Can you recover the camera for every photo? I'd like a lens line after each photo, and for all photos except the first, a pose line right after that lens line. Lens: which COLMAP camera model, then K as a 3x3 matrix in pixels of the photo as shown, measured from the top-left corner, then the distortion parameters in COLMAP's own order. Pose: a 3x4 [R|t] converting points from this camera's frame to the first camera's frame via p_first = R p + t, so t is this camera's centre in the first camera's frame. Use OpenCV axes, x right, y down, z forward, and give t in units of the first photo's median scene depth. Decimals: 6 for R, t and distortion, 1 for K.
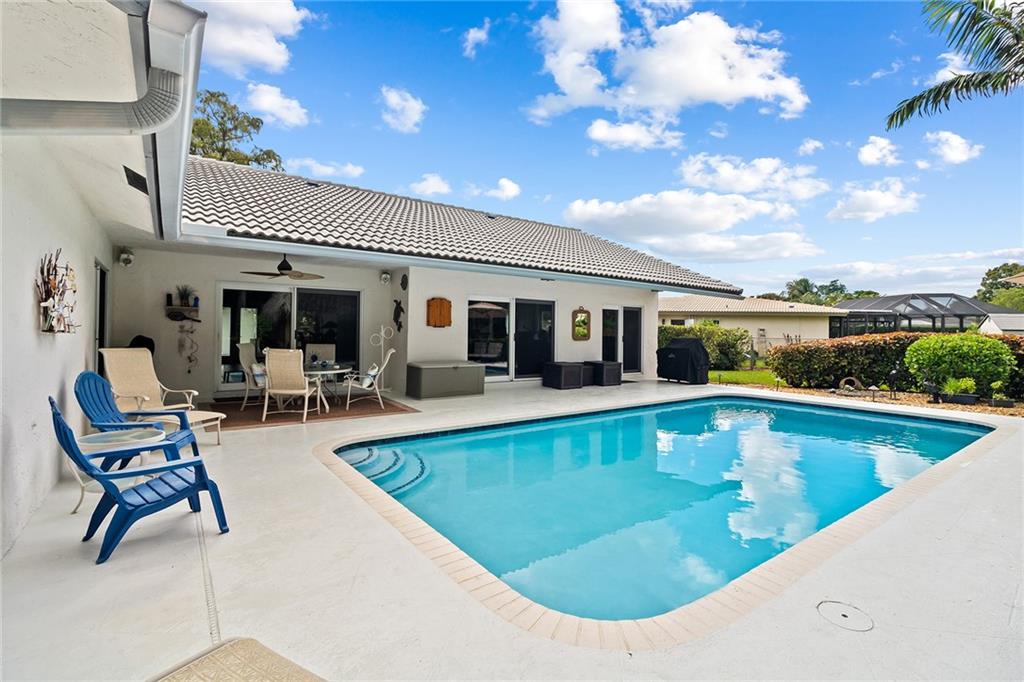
lens RADIAL K [[472.2, 0, 490.9], [0, 472.2, 329.9], [0, 0, 1]] dist [0.002385, 0.000515]
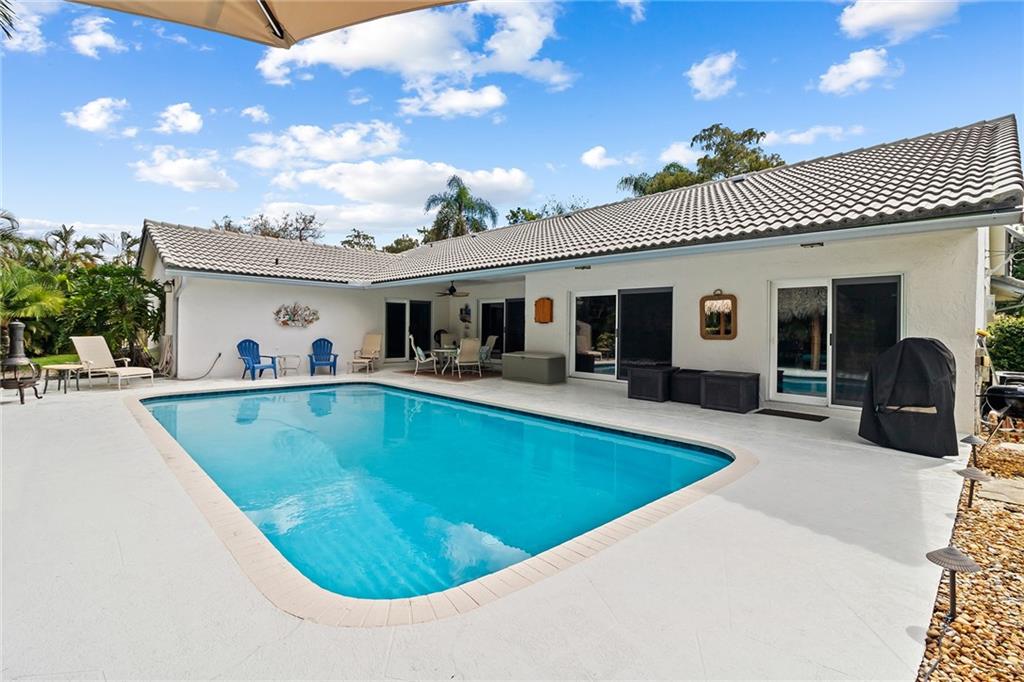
lens RADIAL K [[472.2, 0, 490.9], [0, 472.2, 329.9], [0, 0, 1]] dist [0.002385, 0.000515]
pose [[0.158666, -0.007669, -0.987303, 0.891851], [-0.006890, 0.999937, -0.008875, 0.018705], [0.987308, 0.008210, 0.158603, 0.624223]]
